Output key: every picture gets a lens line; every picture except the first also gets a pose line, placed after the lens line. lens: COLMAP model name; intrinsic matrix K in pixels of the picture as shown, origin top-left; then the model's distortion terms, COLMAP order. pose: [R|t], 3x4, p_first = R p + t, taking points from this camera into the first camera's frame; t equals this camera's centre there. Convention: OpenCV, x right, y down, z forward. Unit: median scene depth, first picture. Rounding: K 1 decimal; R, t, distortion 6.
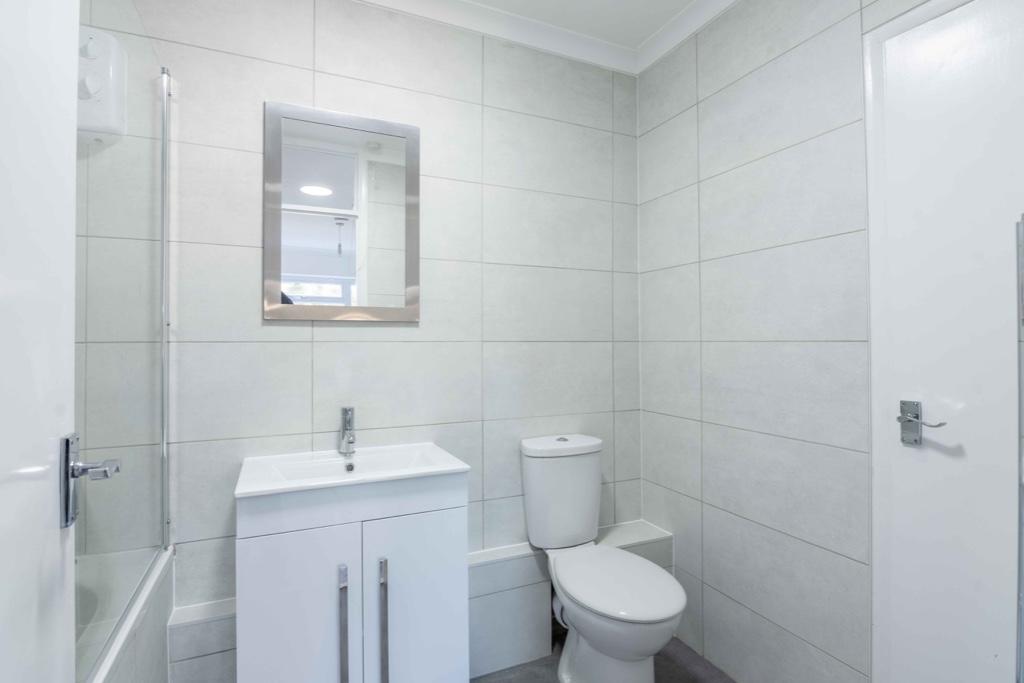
lens RADIAL K [[499.4, 0, 521.1], [0, 499.4, 339.5], [0, 0, 1]] dist [-0.021196, 0.000660]
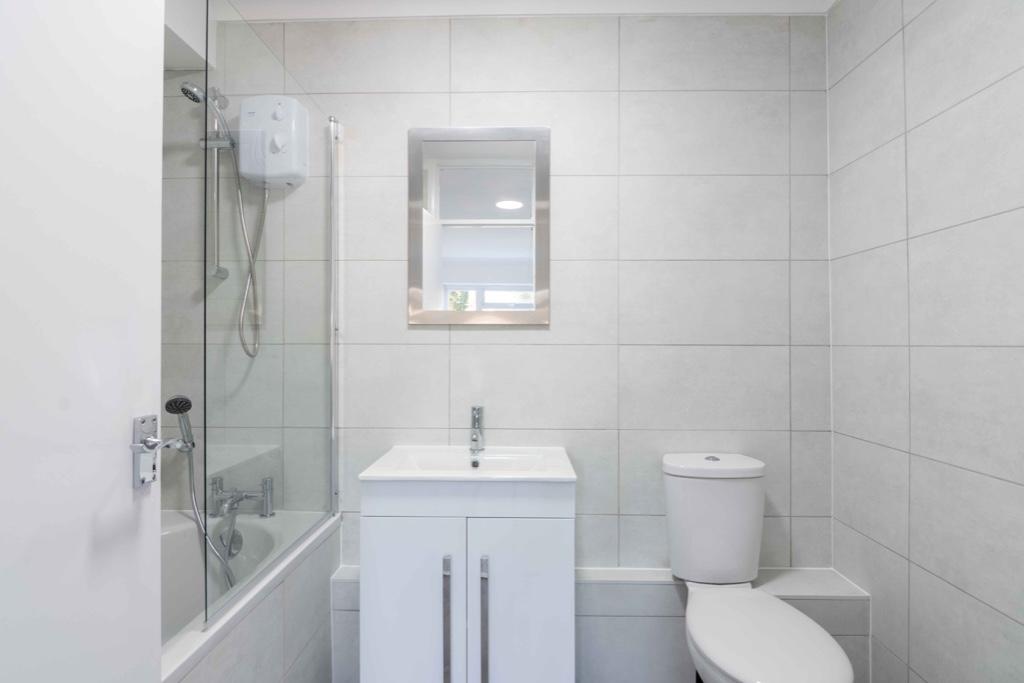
lens RADIAL K [[499.4, 0, 512.6], [0, 499.4, 343.2], [0, 0, 1]] dist [-0.021196, 0.000660]
pose [[0.896467, 0.004087, -0.443092, 0.167245], [-0.002548, 0.999988, 0.004068, -0.002099], [0.443104, -0.002517, 0.896467, 0.080291]]
